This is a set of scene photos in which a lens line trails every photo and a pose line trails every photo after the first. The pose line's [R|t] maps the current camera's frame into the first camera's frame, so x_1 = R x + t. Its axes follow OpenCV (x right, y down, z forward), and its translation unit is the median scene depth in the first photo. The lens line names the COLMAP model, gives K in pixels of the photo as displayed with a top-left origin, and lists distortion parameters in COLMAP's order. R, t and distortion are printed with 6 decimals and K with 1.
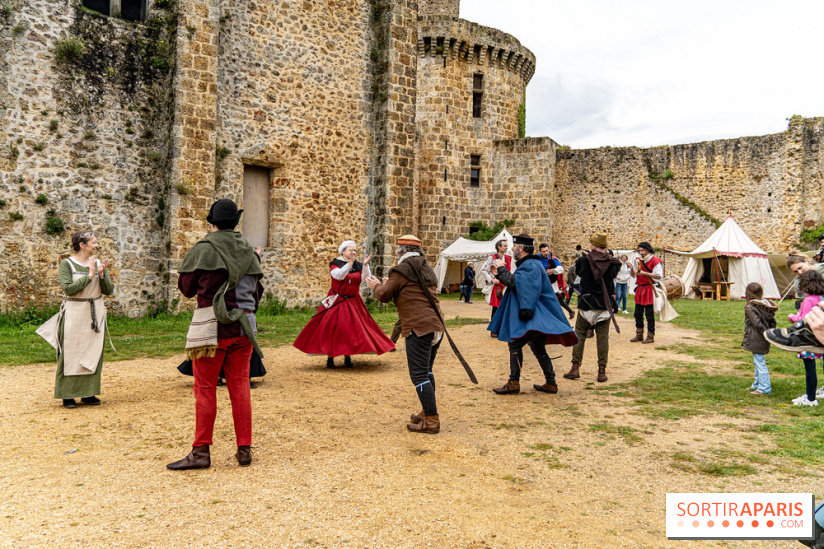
lens RADIAL K [[690.6, 0, 412.0], [0, 690.6, 274.5], [0, 0, 1]] dist [0.011738, 0.006343]
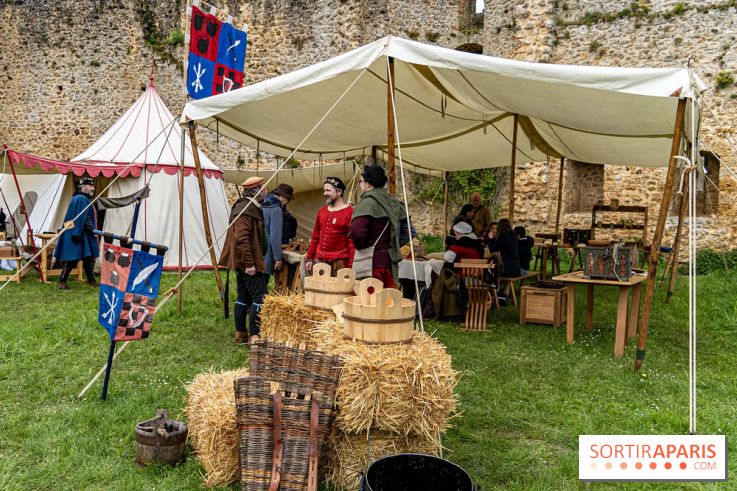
lens RADIAL K [[676.3, 0, 321.4], [0, 676.3, 244.5], [0, 0, 1]] dist [0.006146, 0.000201]
pose [[0.971144, -0.011157, 0.238232, 0.345859], [-0.004349, 0.997911, 0.064462, -0.005564], [-0.238453, -0.063638, 0.969067, 0.393840]]
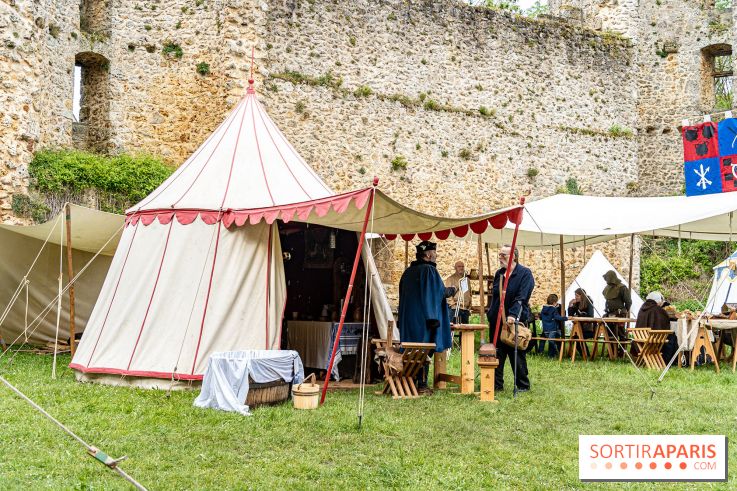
lens RADIAL K [[983.0, 0, 368.5], [0, 983.0, 245.5], [0, 0, 1]] dist [0.002408, -0.005406]
pose [[0.051168, 0.021970, 0.998448, 0.035613], [-0.015363, 0.999657, -0.021210, -0.007399], [-0.998572, -0.014254, 0.051488, 0.691166]]
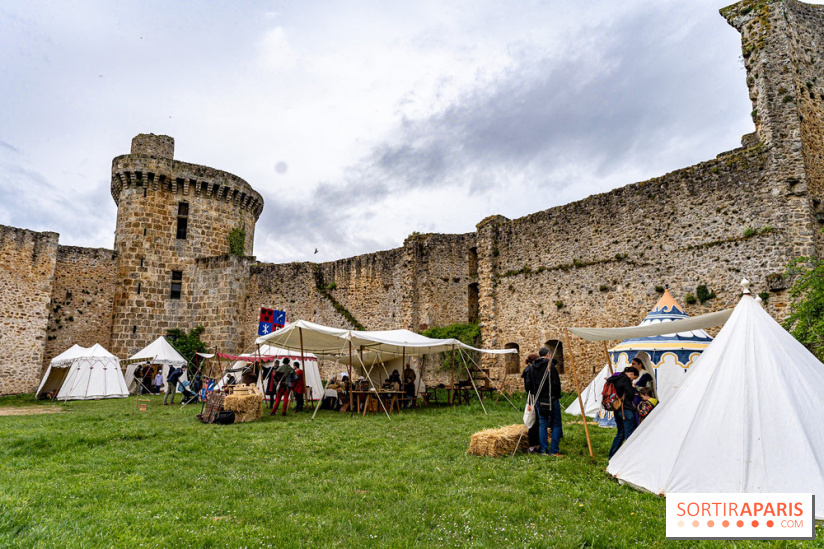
lens RADIAL K [[543.2, 0, 412.0], [0, 543.2, 274.5], [0, 0, 1]] dist [0.006006, 0.000747]
pose [[0.999731, -0.013526, 0.018843, 0.476932], [0.016699, 0.983535, -0.179945, -0.000155], [-0.016099, 0.180211, 0.983496, 0.120040]]
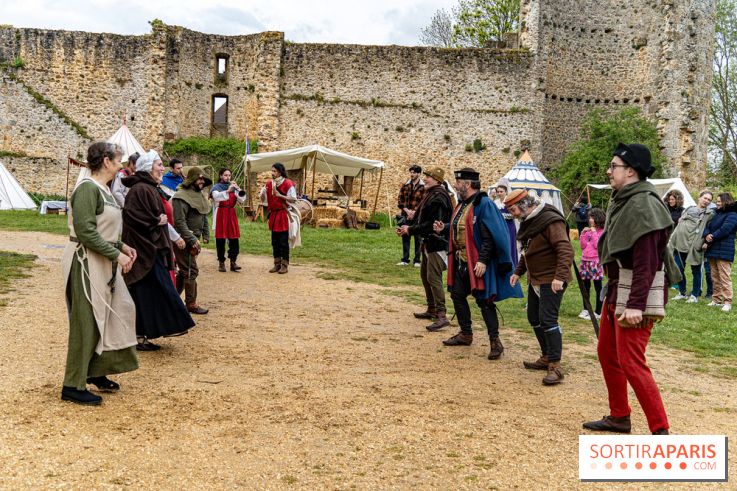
lens RADIAL K [[805.6, 0, 368.5], [0, 805.6, 245.5], [0, 0, 1]] dist [-0.003831, -0.017202]
pose [[0.625474, -0.032771, 0.779556, -0.119615], [-0.029850, 0.997381, 0.065878, -0.003121], [-0.779674, -0.064475, 0.622858, 0.065203]]
